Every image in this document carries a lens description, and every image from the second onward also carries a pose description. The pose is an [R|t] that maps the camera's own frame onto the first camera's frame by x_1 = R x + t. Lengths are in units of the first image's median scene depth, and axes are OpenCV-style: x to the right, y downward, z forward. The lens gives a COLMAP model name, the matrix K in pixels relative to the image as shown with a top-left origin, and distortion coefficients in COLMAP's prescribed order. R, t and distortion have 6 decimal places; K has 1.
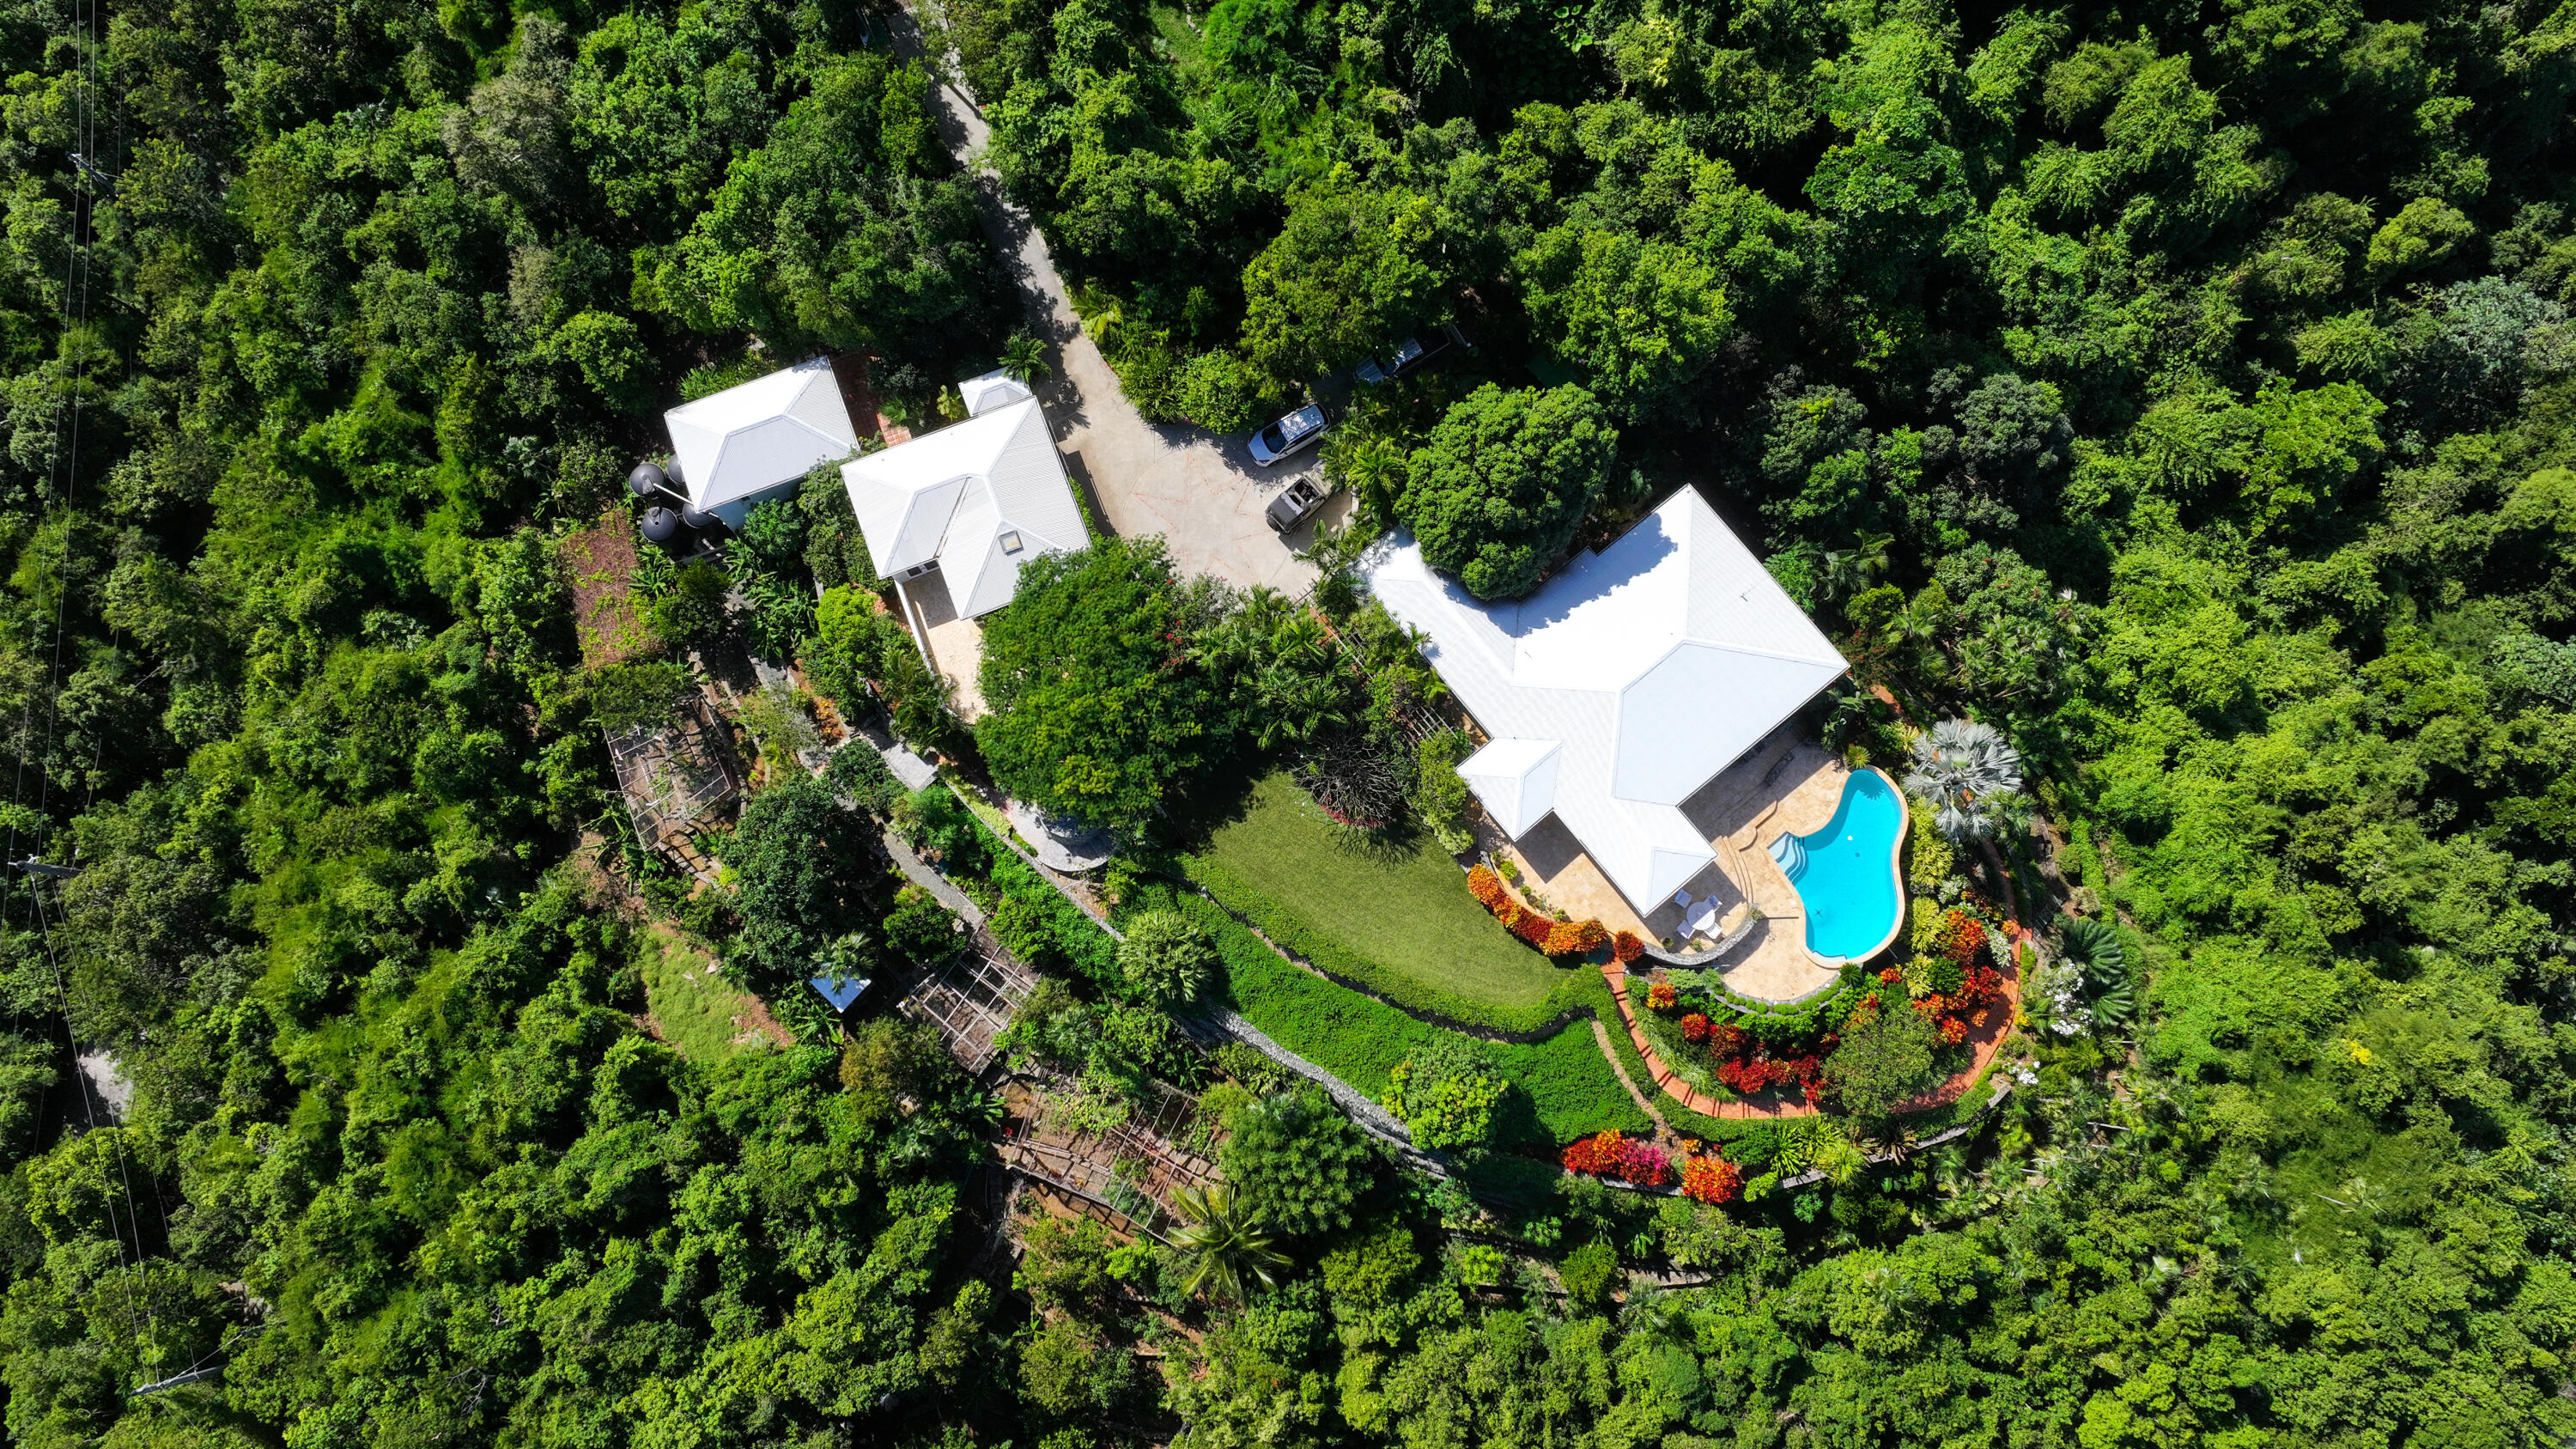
lens RADIAL K [[1793.0, 0, 1288.0], [0, 1793.0, 724.5], [0, 0, 1]] dist [0.002488, 0.024671]
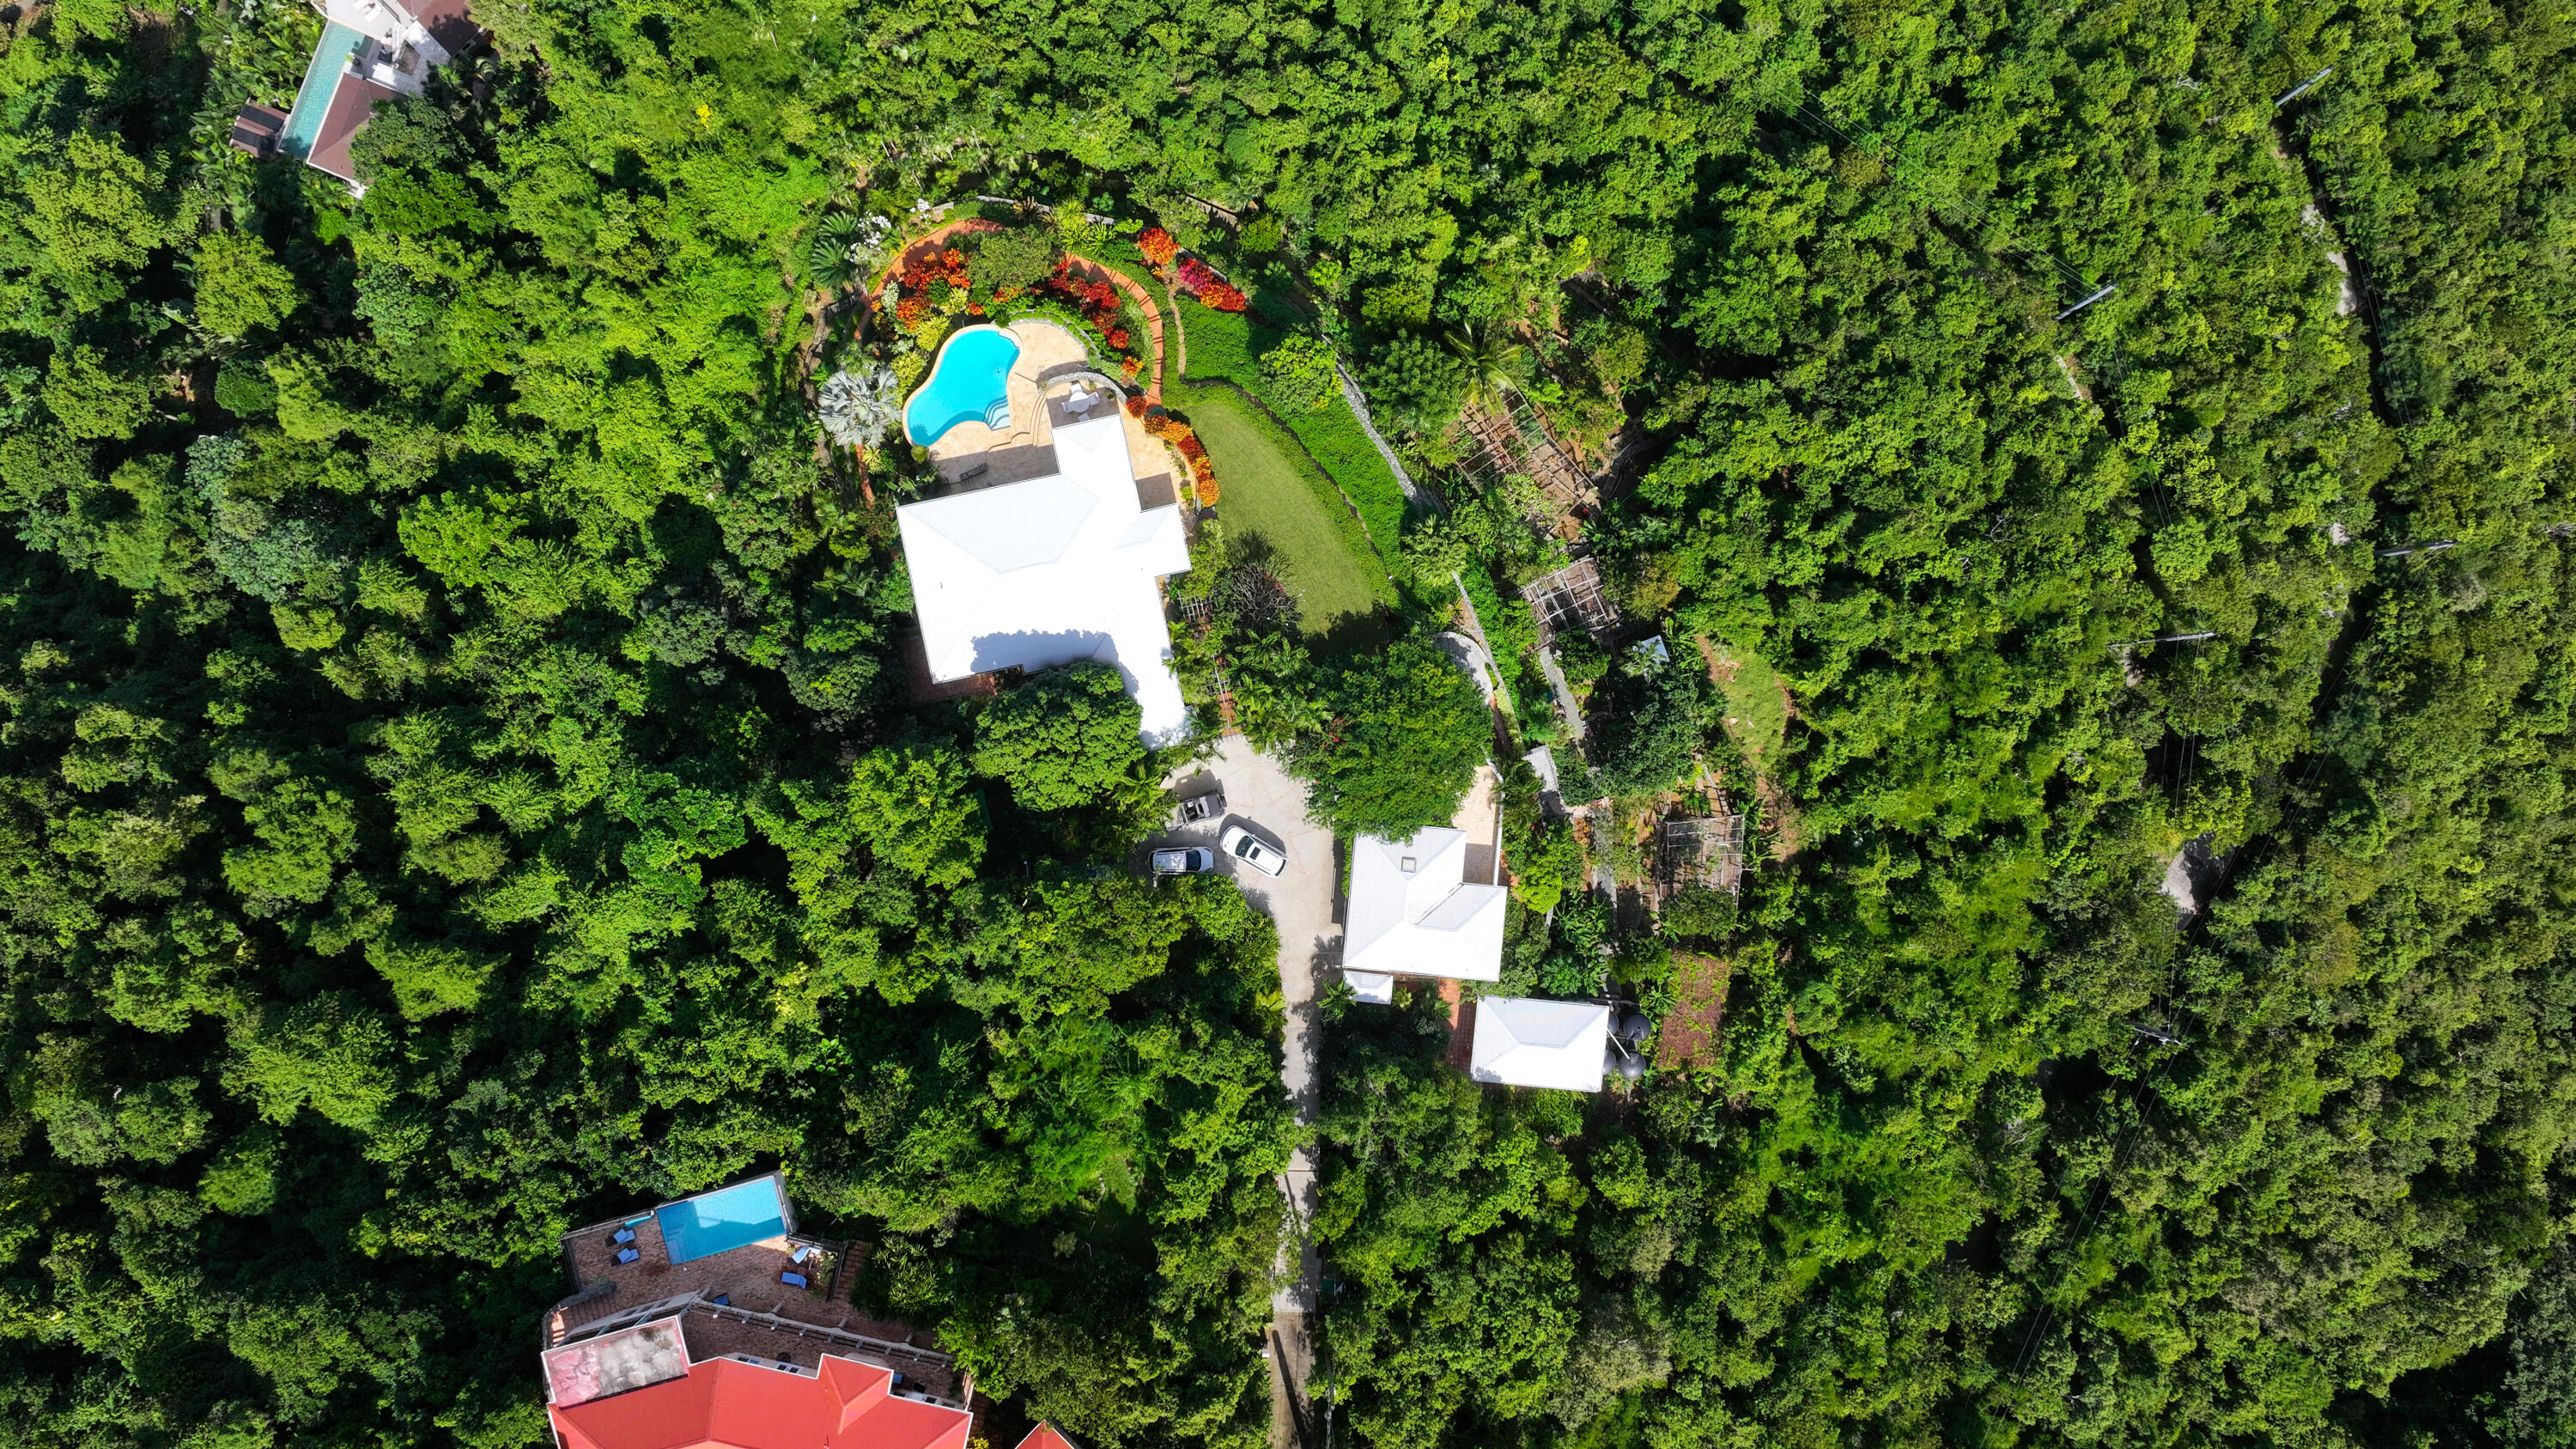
lens RADIAL K [[1816.0, 0, 1288.0], [0, 1816.0, 724.5], [0, 0, 1]] dist [0.039005, -0.005048]
pose [[-0.894767, -0.446461, 0.008023, -0.035860], [0.437917, -0.873850, 0.211224, -0.323067], [-0.087293, 0.192510, 0.977405, -0.331054]]
